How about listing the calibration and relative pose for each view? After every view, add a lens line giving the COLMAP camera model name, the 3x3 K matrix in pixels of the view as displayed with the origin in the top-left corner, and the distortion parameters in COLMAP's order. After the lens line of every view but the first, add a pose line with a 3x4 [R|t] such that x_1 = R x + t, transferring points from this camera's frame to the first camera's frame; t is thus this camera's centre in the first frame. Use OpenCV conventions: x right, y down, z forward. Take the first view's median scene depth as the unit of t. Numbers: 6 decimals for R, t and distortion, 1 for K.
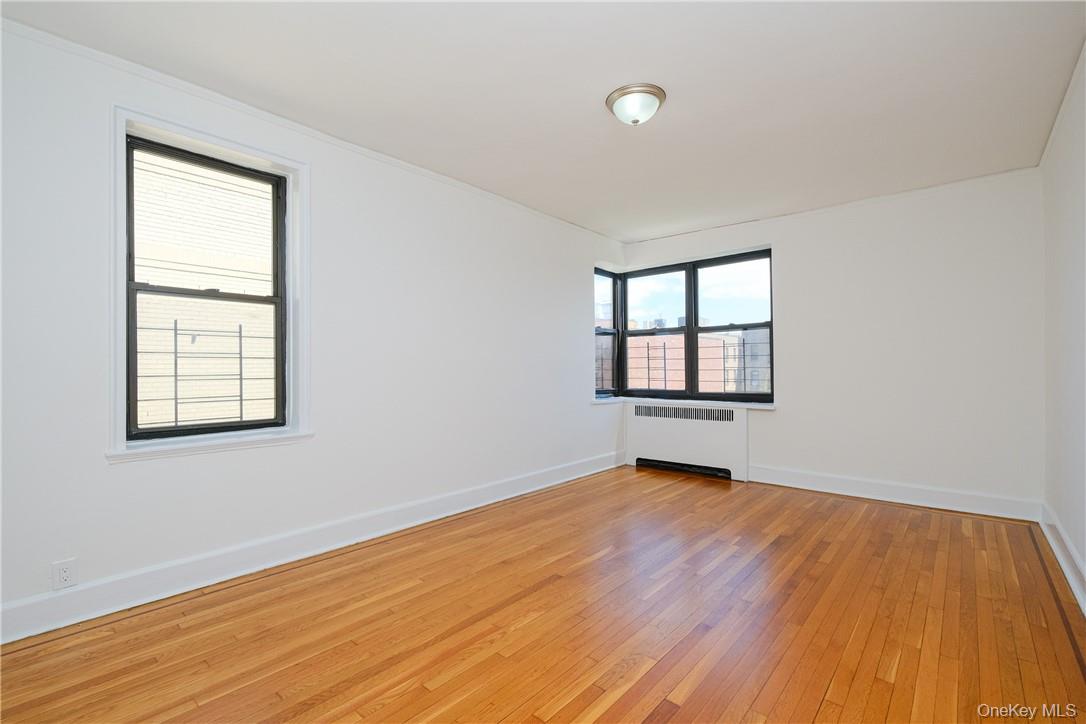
lens RADIAL K [[478.9, 0, 536.1], [0, 478.9, 366.6], [0, 0, 1]] dist [0.002228, 0.001054]
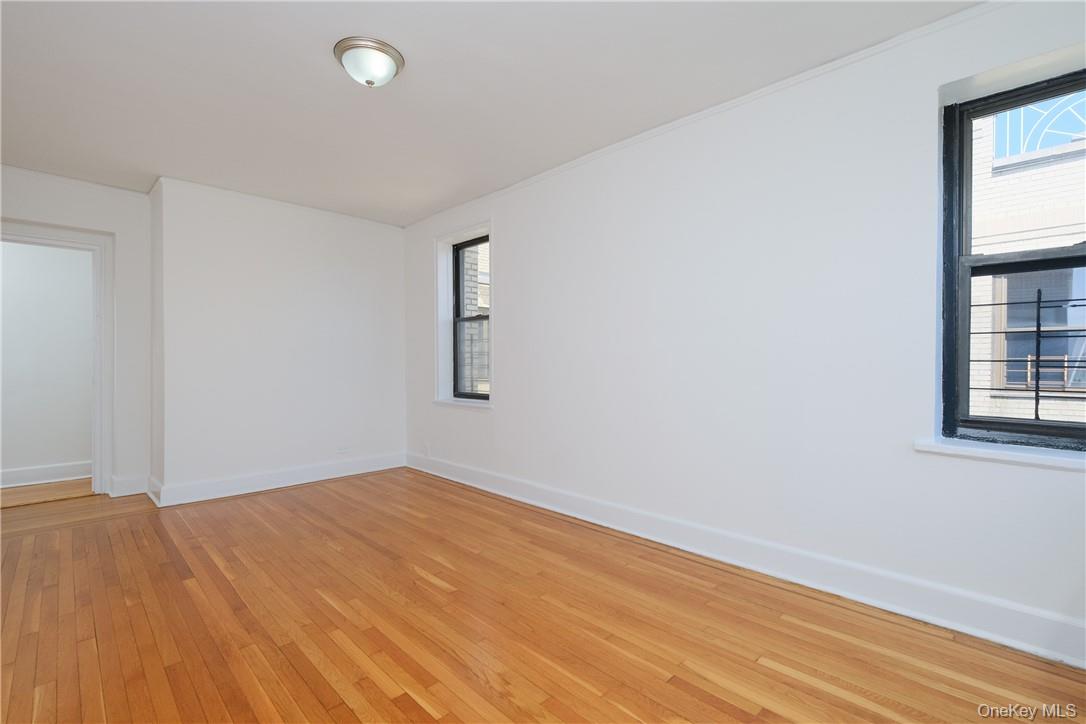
lens RADIAL K [[478.9, 0, 536.0], [0, 478.9, 362.9], [0, 0, 1]] dist [0.002228, 0.001054]
pose [[-0.058425, 0.008431, -0.998256, 0.886723], [0.007060, 0.999943, 0.008032, -0.008913], [0.998267, -0.006578, -0.058481, 1.108543]]
